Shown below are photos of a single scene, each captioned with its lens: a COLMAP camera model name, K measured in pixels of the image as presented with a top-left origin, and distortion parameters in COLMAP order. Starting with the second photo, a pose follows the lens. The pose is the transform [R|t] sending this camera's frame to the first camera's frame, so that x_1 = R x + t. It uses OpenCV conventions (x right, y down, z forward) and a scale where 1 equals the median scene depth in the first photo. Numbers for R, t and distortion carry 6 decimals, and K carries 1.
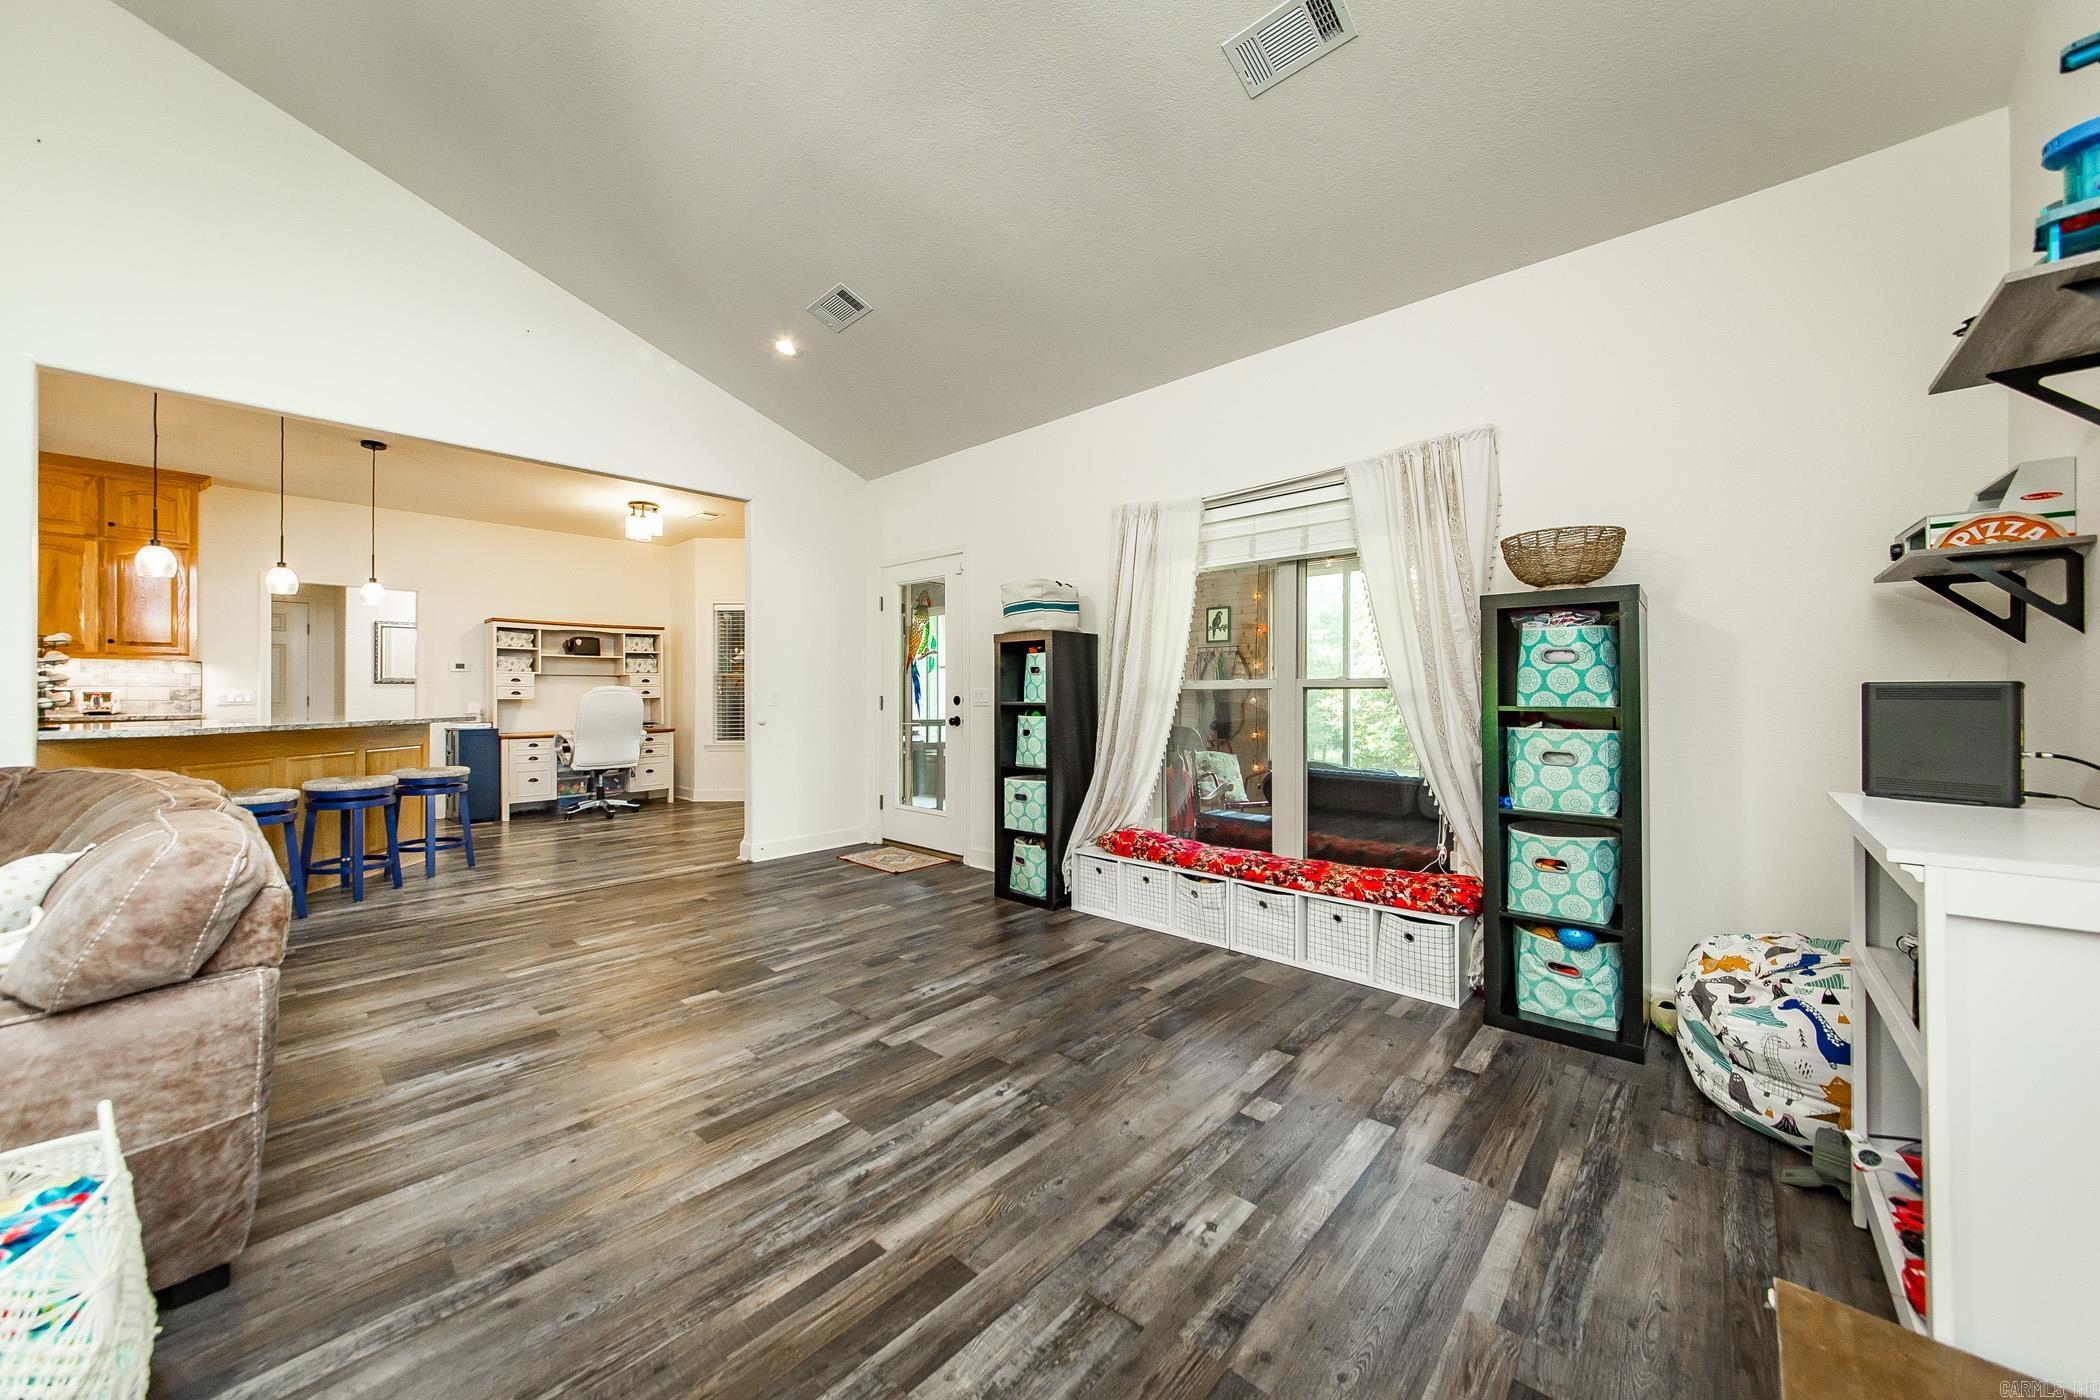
lens RADIAL K [[753.1, 0, 1050.0], [0, 753.1, 700.0], [0, 0, 1]] dist [-0.000394, -0.000005]
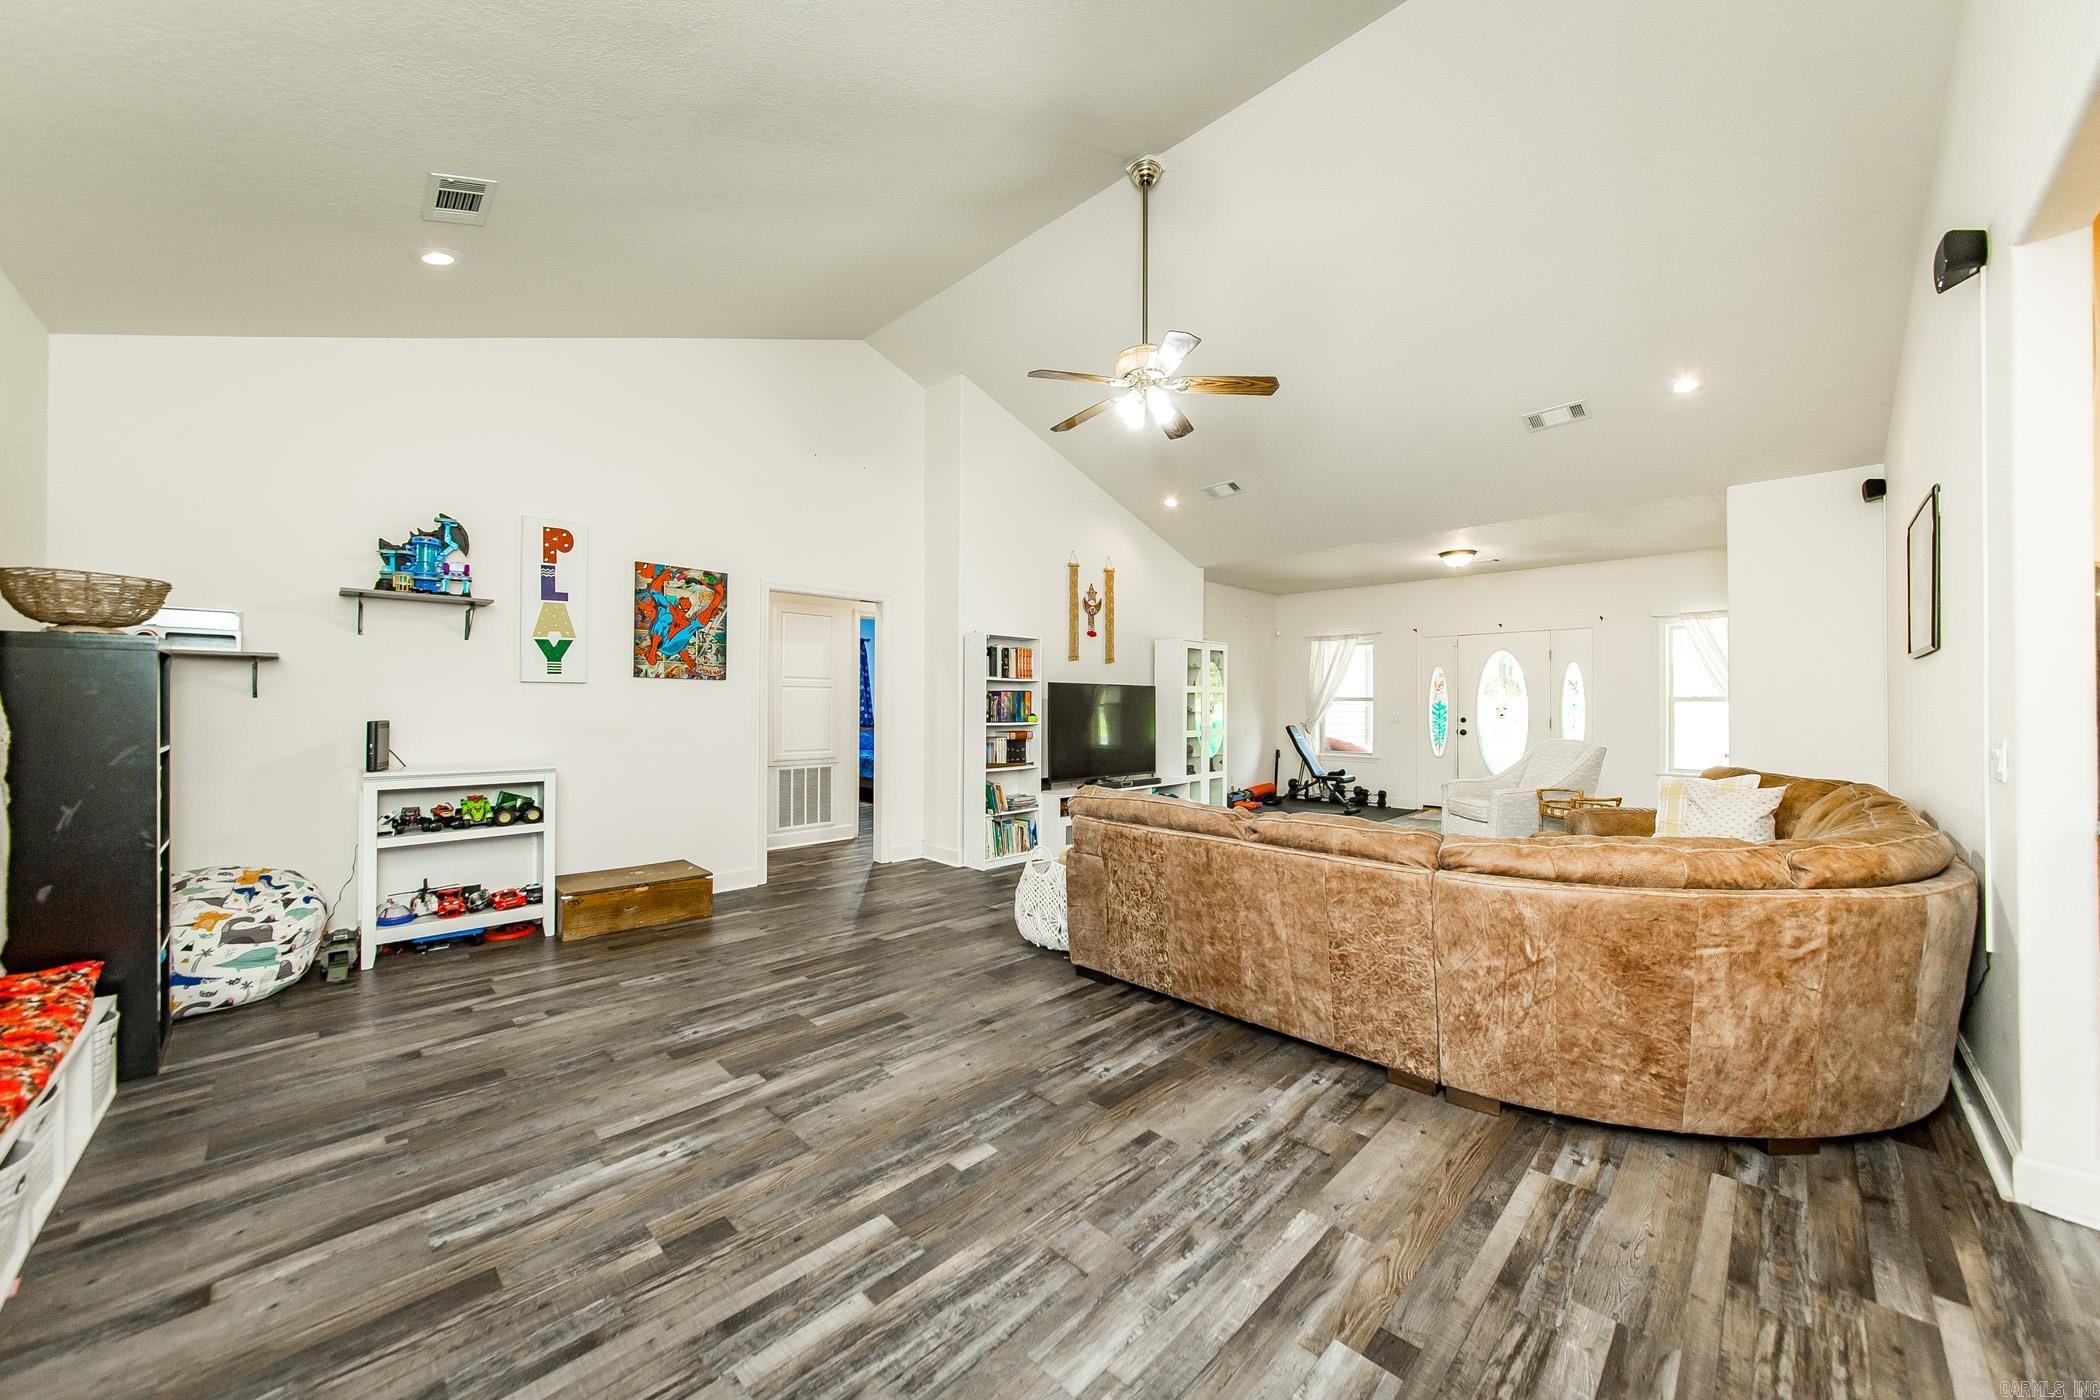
lens RADIAL K [[757.5, 0, 1073.7], [0, 757.5, 694.4], [0, 0, 1]] dist [-0.002388, -0.000036]
pose [[-0.999779, -0.002928, 0.020796, -0.625973], [-0.002946, 0.999995, -0.000809, -0.069001], [-0.020794, -0.000870, -0.999783, 1.901188]]
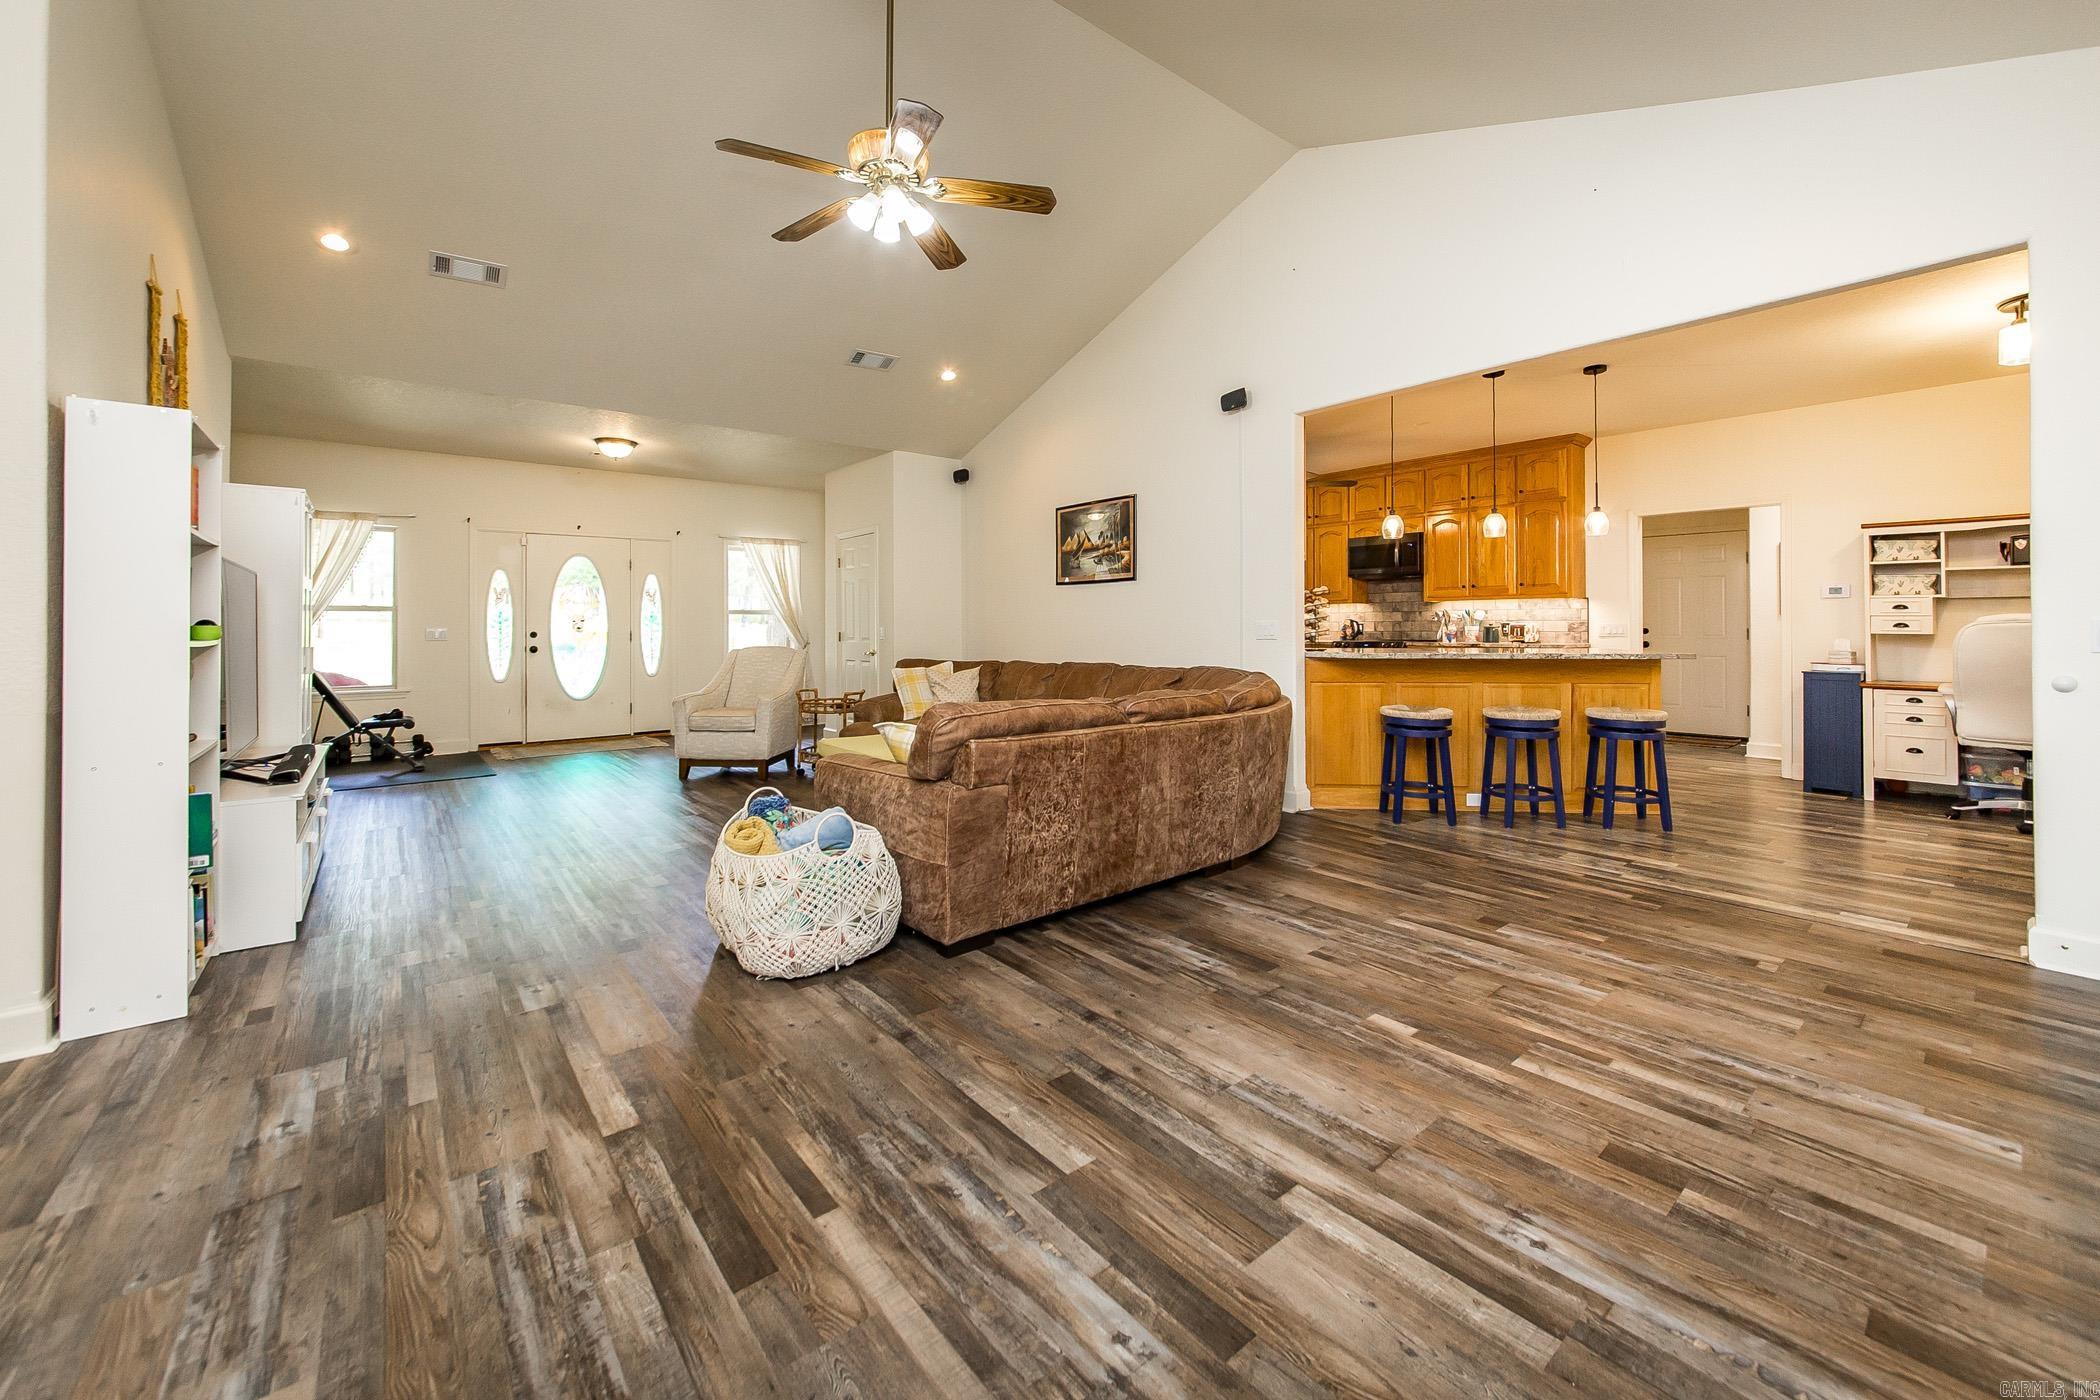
lens RADIAL K [[813.5, 0, 1052.7], [0, 813.5, 620.6], [0, 0, 1]] dist [-0.007051, 0.000118]
pose [[-0.138760, -0.005043, -0.990313, 0.444771], [-0.006291, 0.999971, -0.004210, -0.014431], [0.990306, 0.005646, -0.138787, 0.836592]]
